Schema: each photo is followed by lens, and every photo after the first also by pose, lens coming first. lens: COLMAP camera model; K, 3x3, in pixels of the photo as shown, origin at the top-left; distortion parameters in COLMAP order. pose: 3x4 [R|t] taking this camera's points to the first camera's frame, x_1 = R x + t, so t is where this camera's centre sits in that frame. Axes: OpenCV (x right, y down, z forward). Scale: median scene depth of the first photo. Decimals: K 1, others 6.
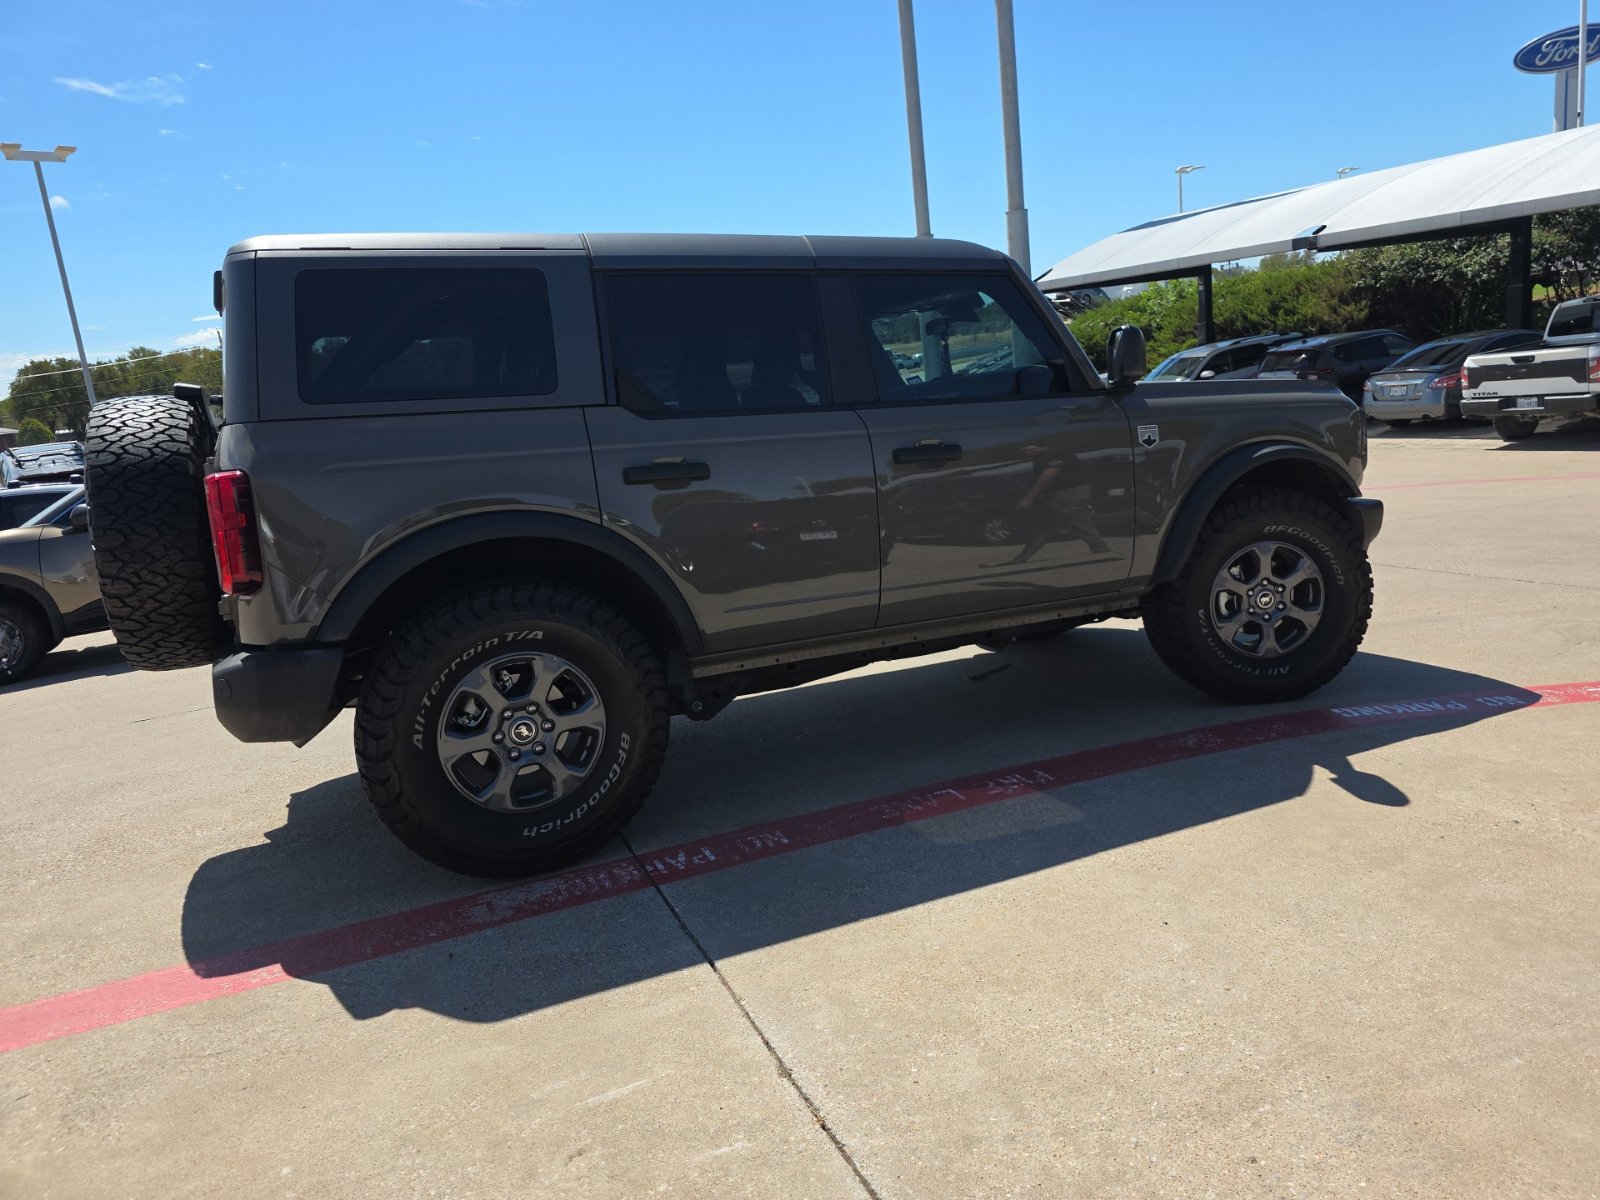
lens RADIAL K [[1075.3, 0, 815.2], [0, 1075.3, 587.7], [0, 0, 1]] dist [0.041658, -0.034725]
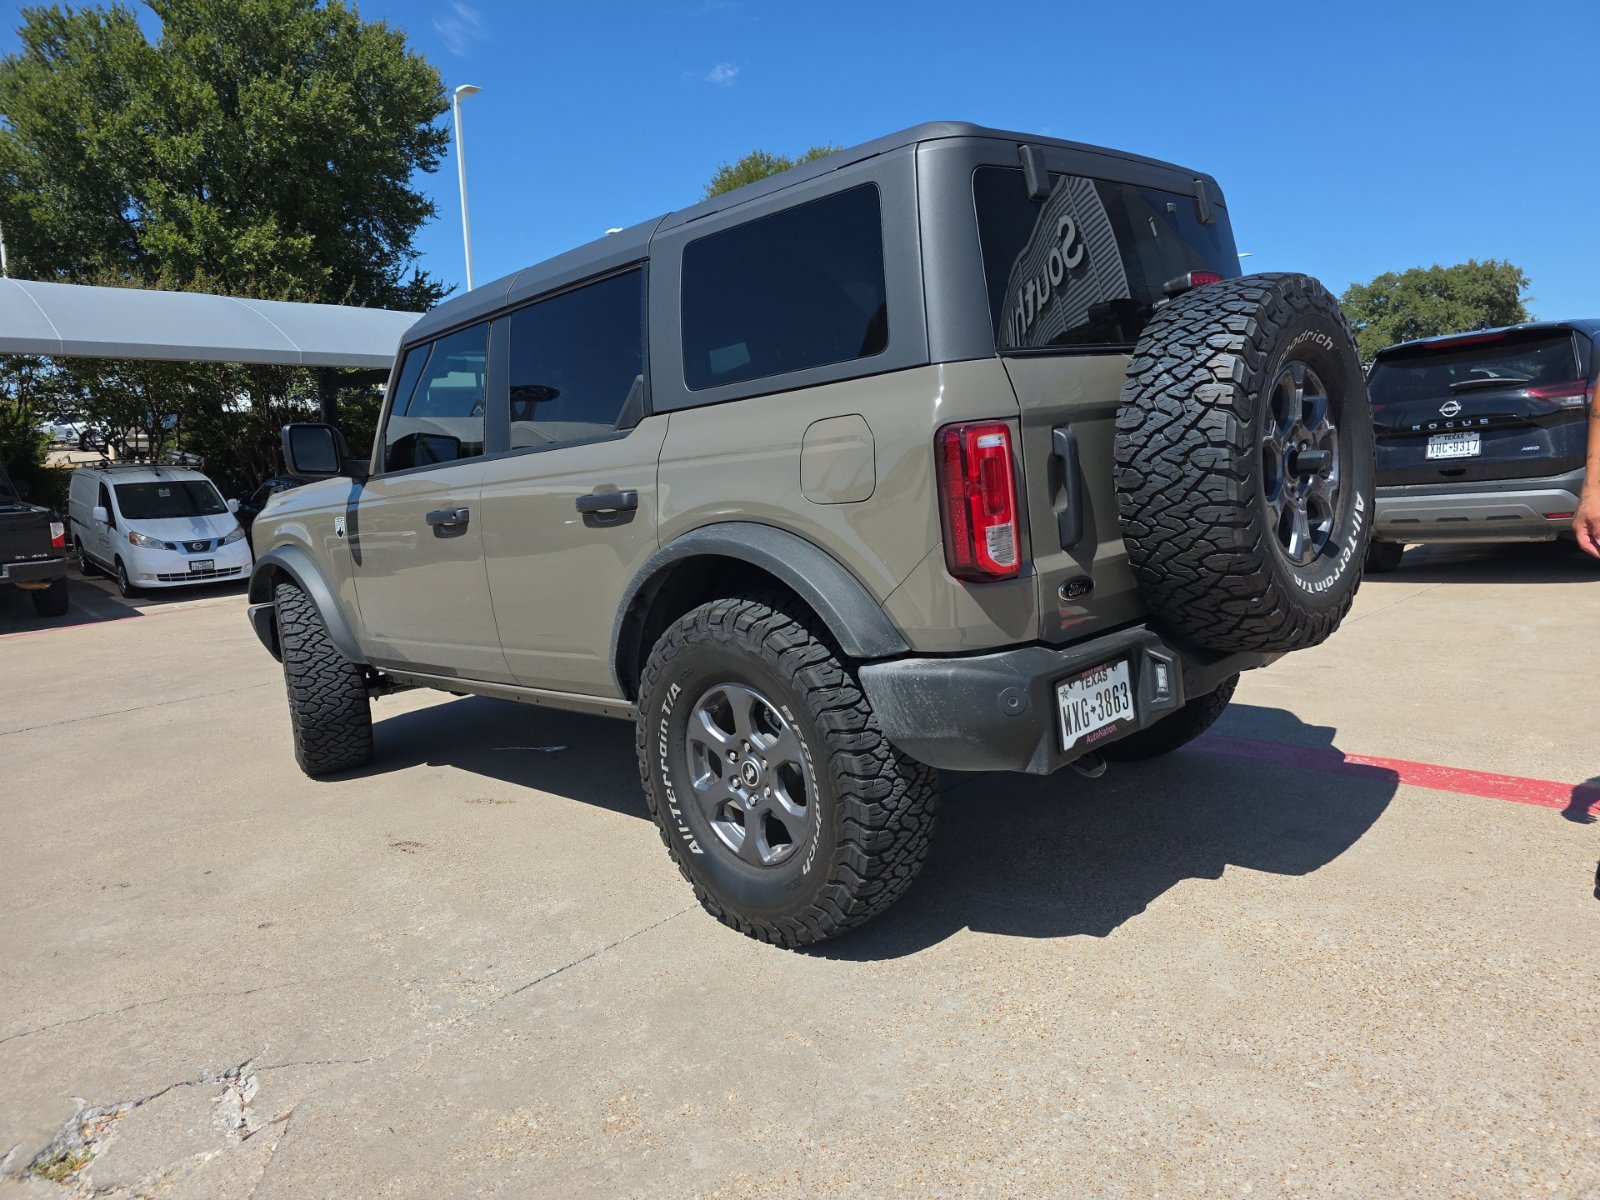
lens RADIAL K [[1075.3, 0, 813.9], [0, 1075.3, 620.3], [0, 0, 1]] dist [0.041658, -0.034725]
pose [[-0.343697, -0.029918, 0.938604, -1.169622], [0.259387, 0.957584, 0.125505, -0.119261], [-0.902547, 0.286598, -0.321358, 1.519847]]
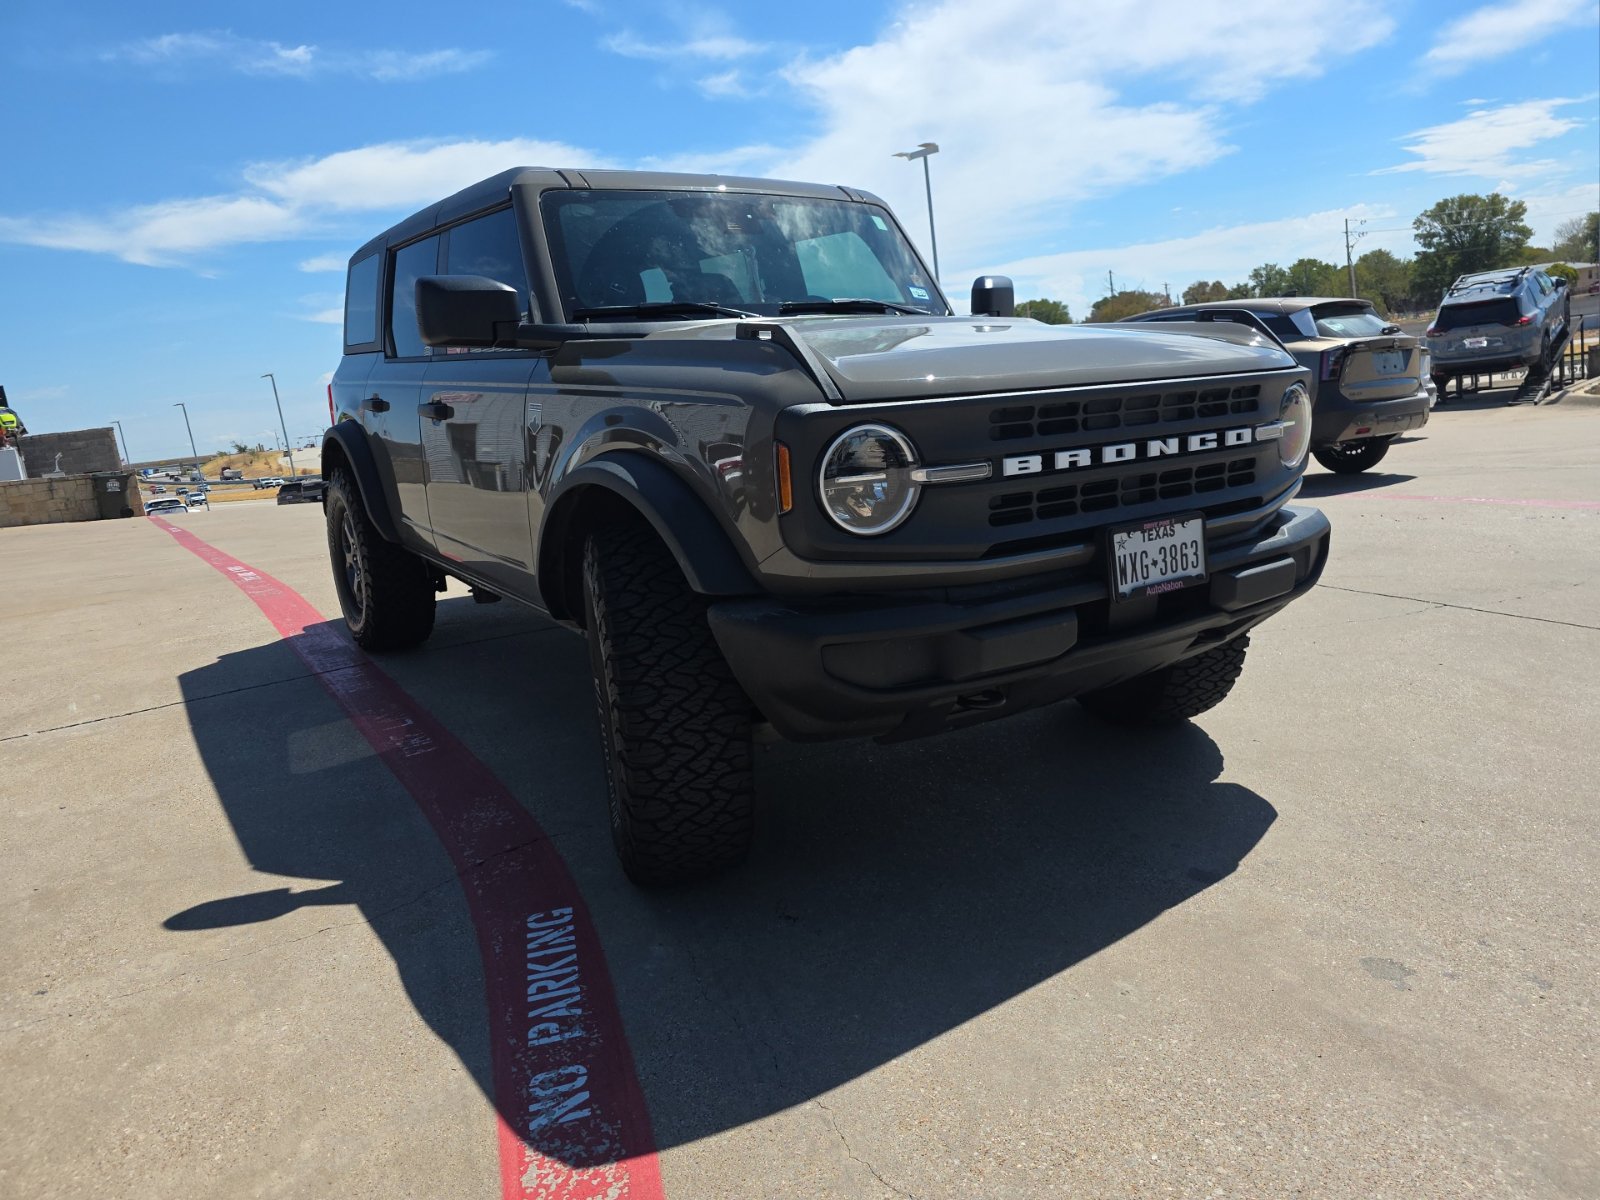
lens RADIAL K [[1075.3, 0, 808.7], [0, 1075.3, 578.4], [0, 0, 1]] dist [0.041658, -0.034725]
pose [[0.175153, 0.262479, -0.948908, 1.199004], [-0.098903, 0.963623, 0.248294, -0.265036], [0.979561, 0.050361, 0.194742, 1.179131]]
